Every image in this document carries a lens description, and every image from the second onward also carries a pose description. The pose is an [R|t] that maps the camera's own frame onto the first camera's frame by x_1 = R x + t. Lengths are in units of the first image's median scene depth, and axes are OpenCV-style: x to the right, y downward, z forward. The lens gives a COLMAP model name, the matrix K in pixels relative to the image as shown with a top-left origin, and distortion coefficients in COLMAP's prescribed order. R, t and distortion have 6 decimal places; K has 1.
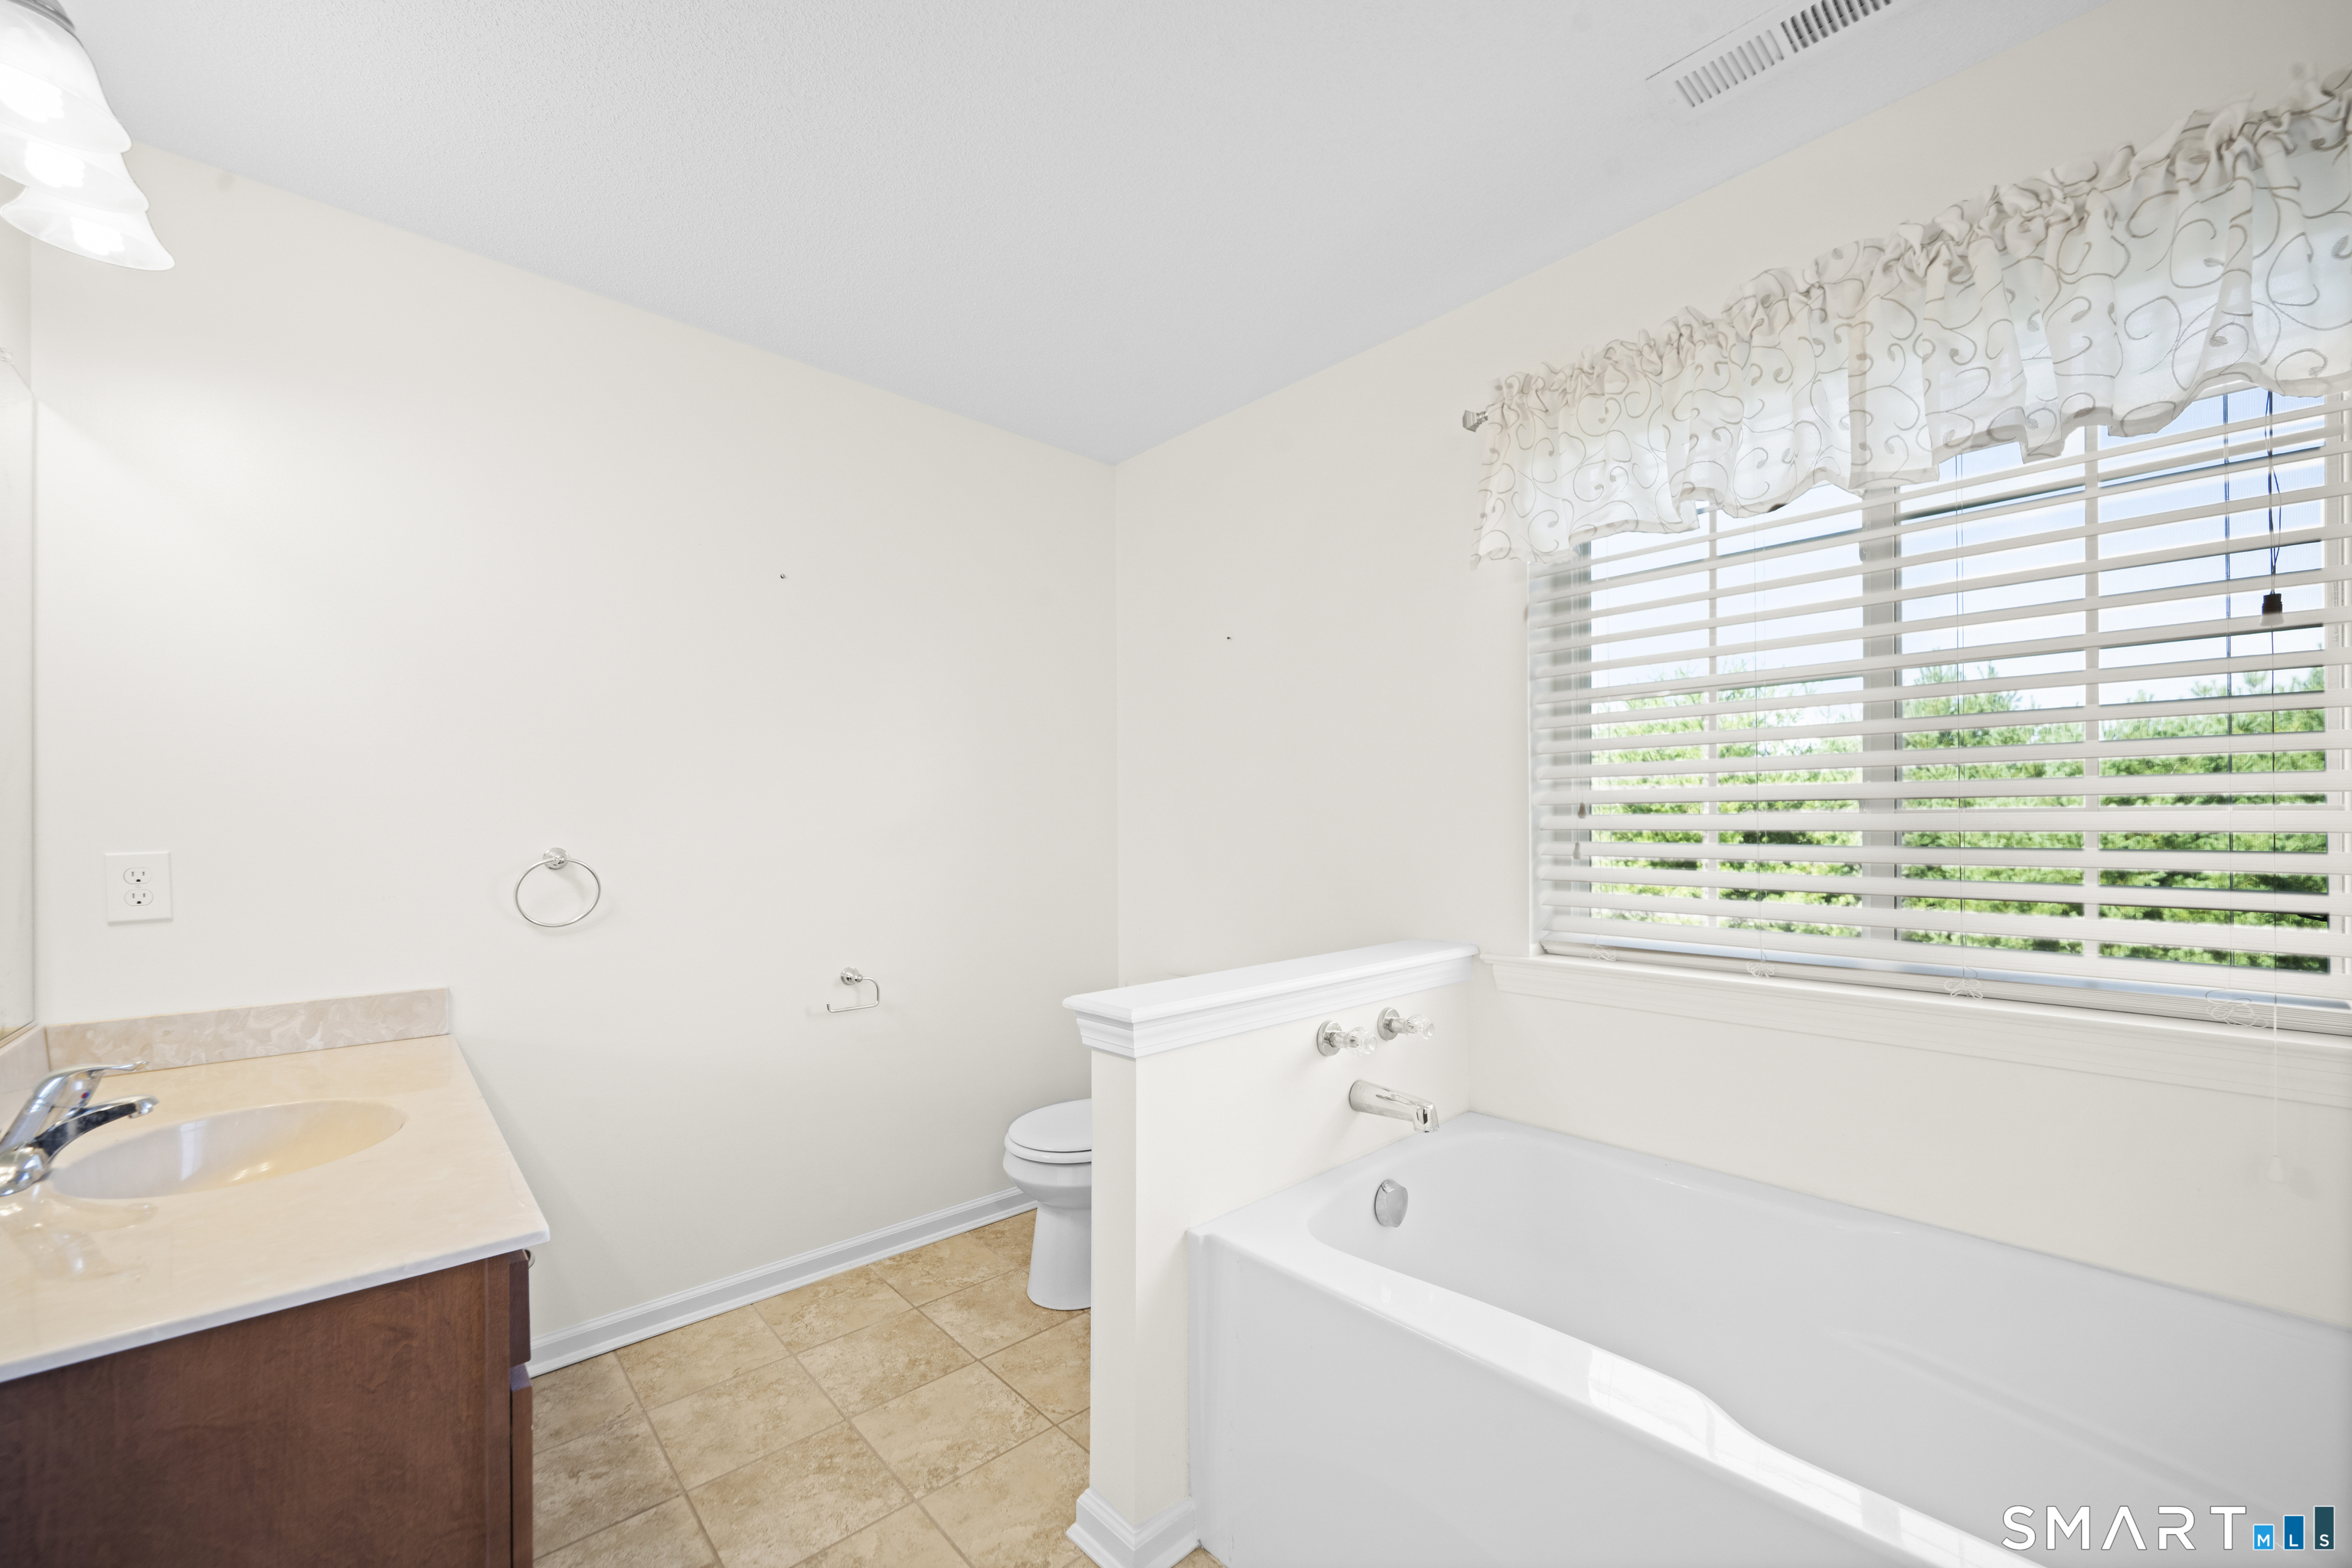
lens RADIAL K [[913.6, 0, 1180.3], [0, 913.6, 828.0], [0, 0, 1]] dist [-0.000445, 0.000554]
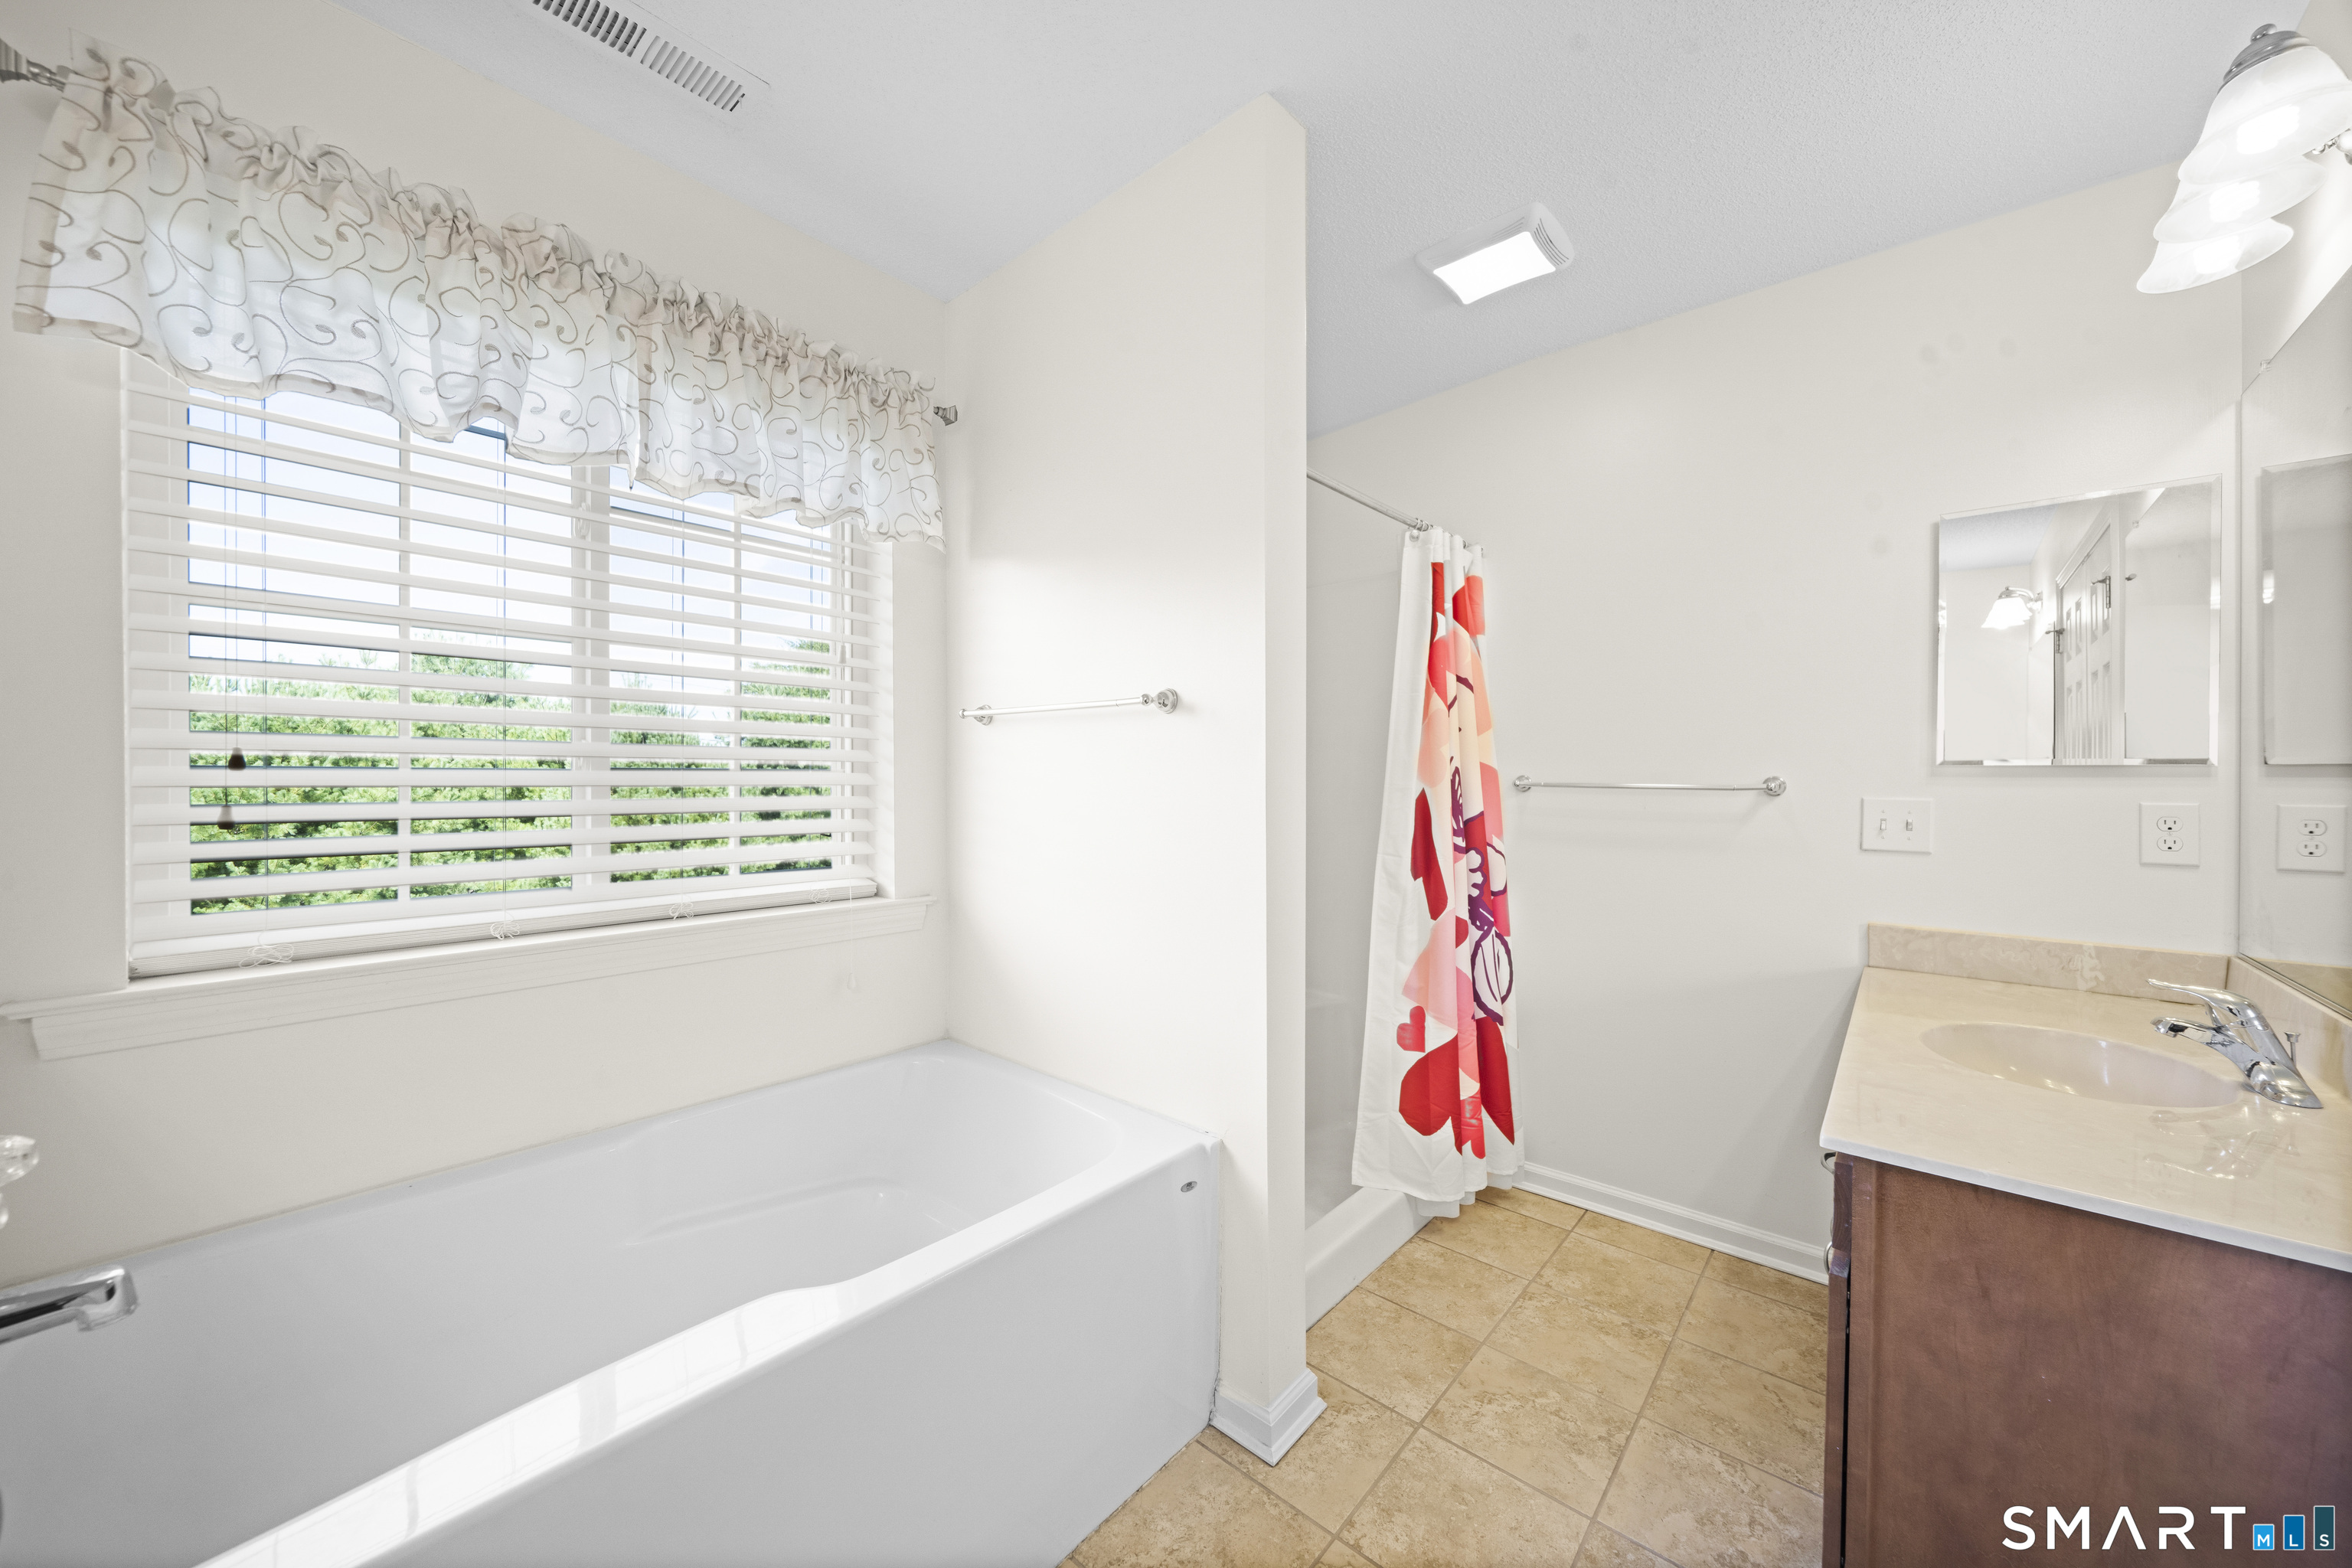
lens RADIAL K [[846.0, 0, 1176.0], [0, 846.0, 784.0], [0, 0, 1]] dist [-0.001041, 0.000251]
pose [[-0.091094, -0.001385, 0.995841, -0.338315], [-0.000397, 0.999999, 0.001354, -0.001081], [-0.995842, -0.000272, -0.091094, 0.417831]]
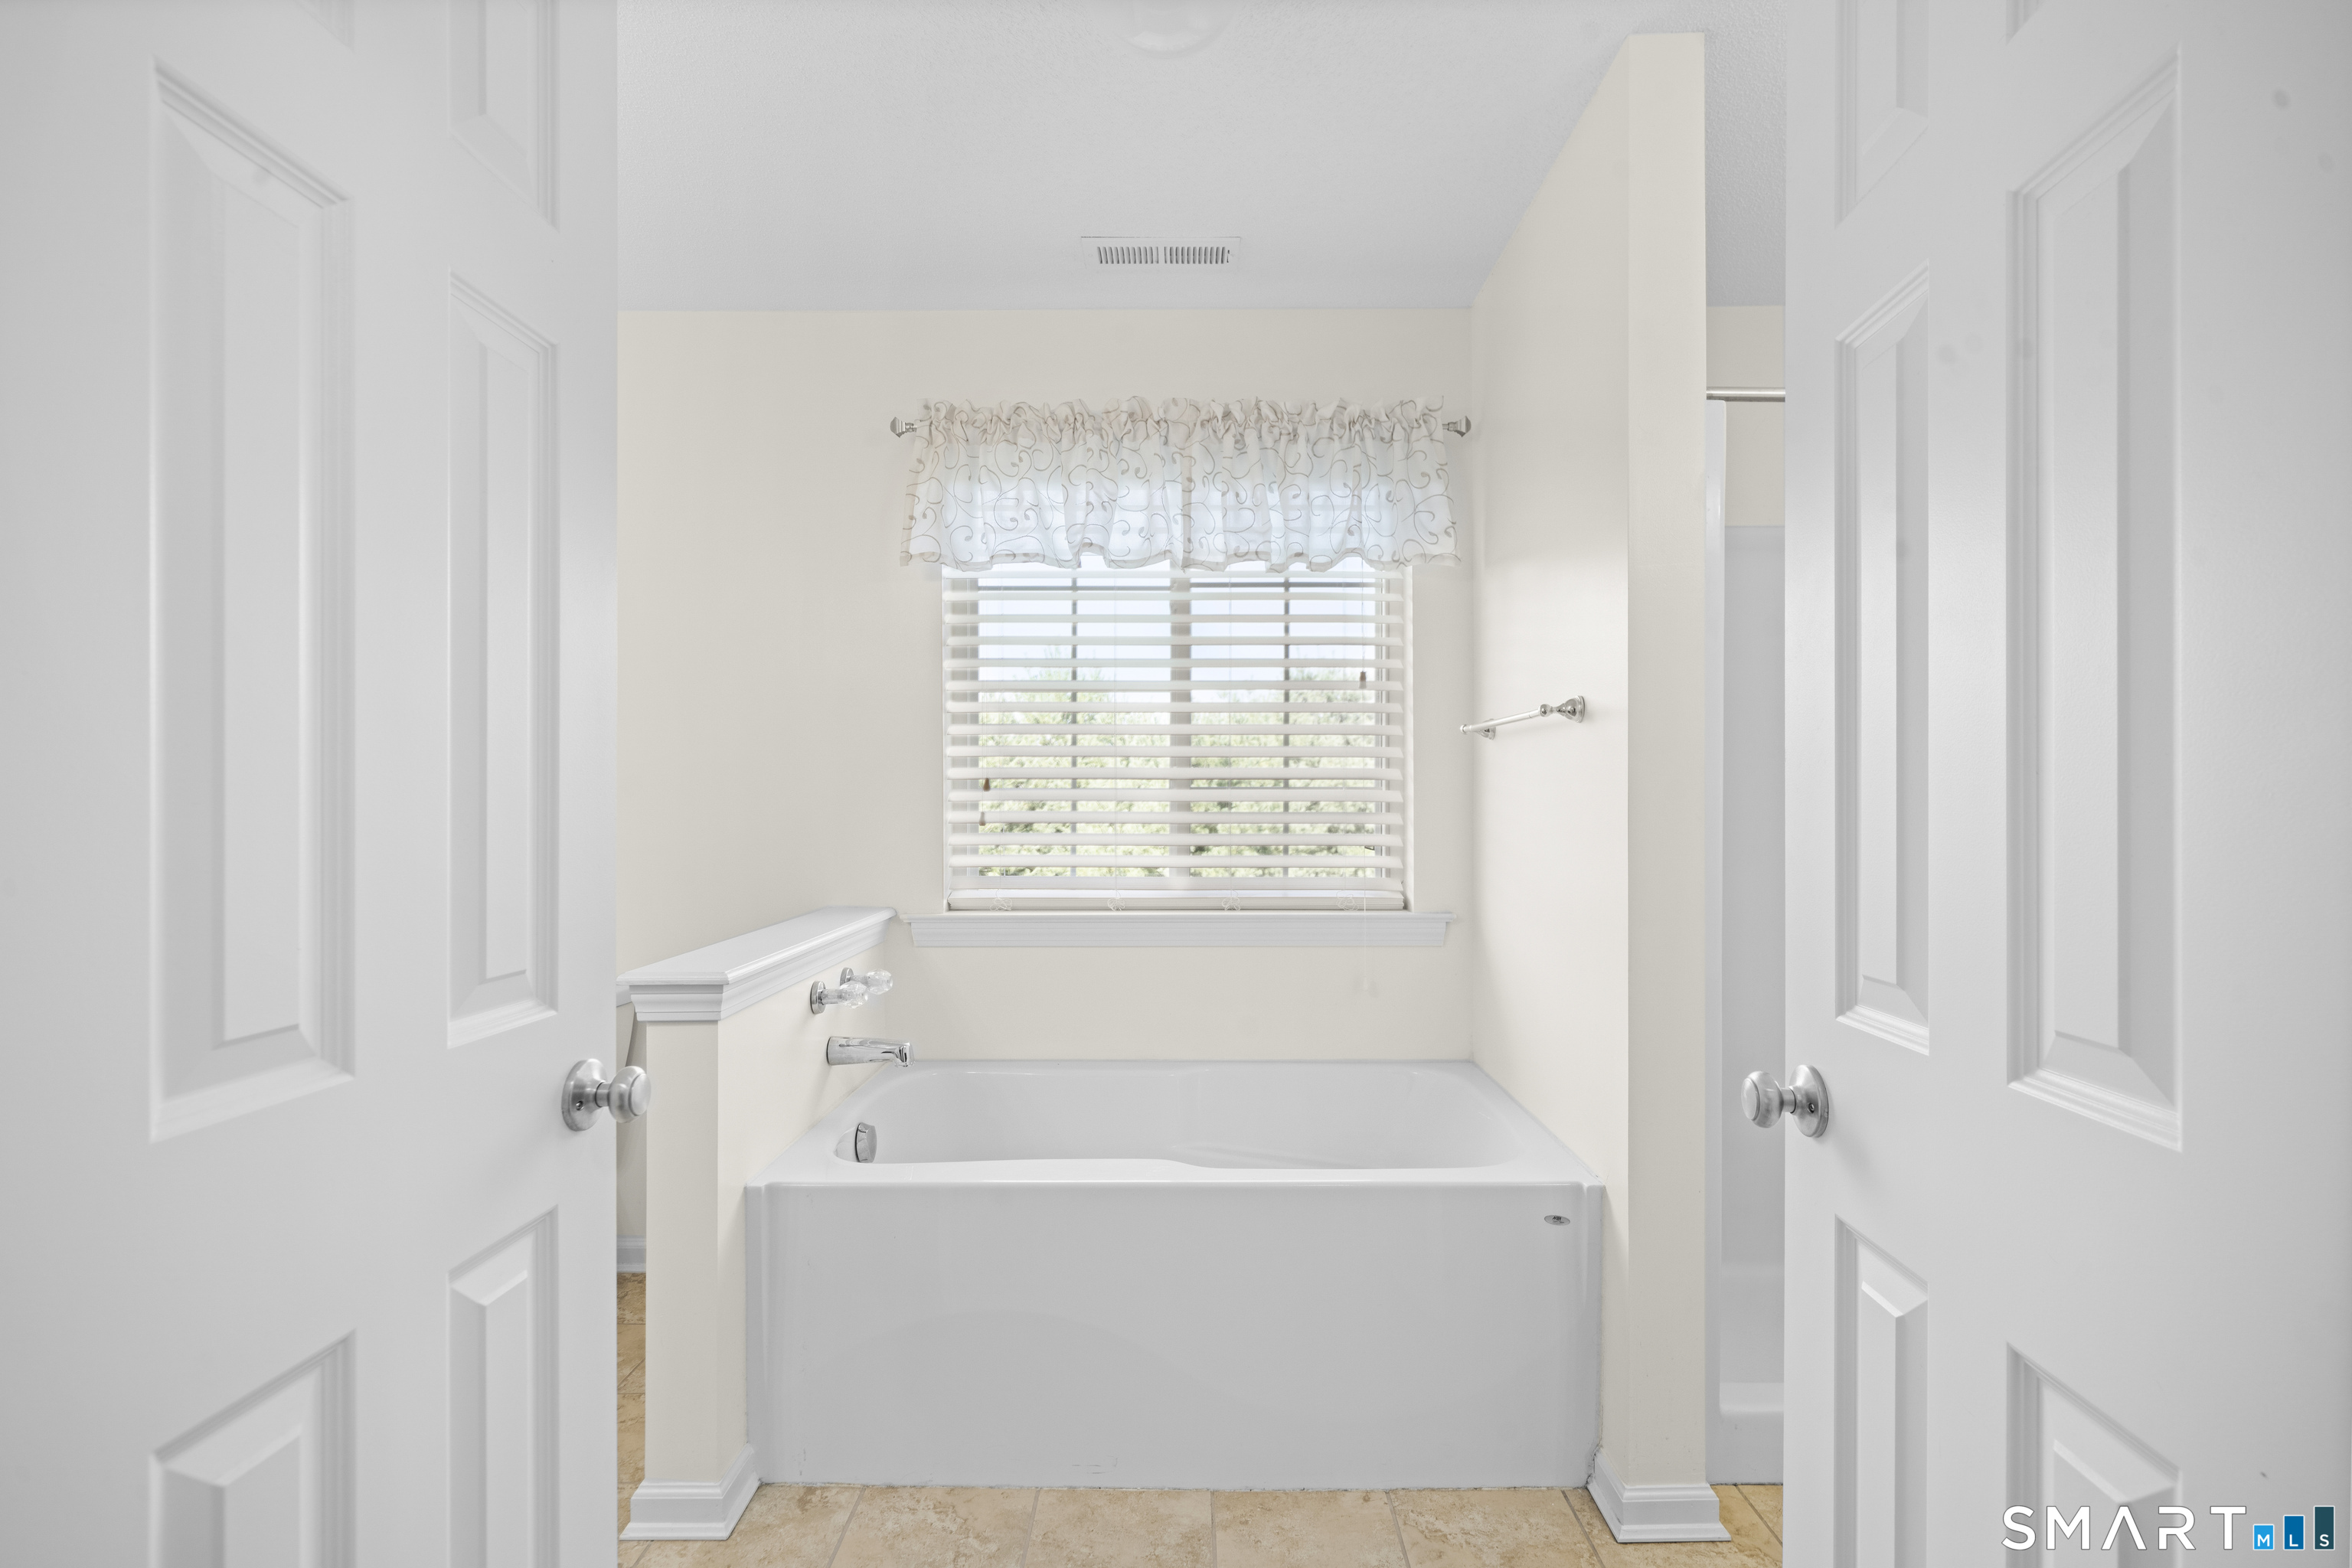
lens RADIAL K [[1124.4, 0, 1174.1], [0, 1124.4, 810.8], [0, 0, 1]] dist [0.024686, -0.000140]
pose [[0.686593, -0.002304, 0.727039, -0.557429], [-0.001397, 0.999989, 0.004489, 0.009208], [-0.727041, -0.004098, 0.686582, -0.216846]]
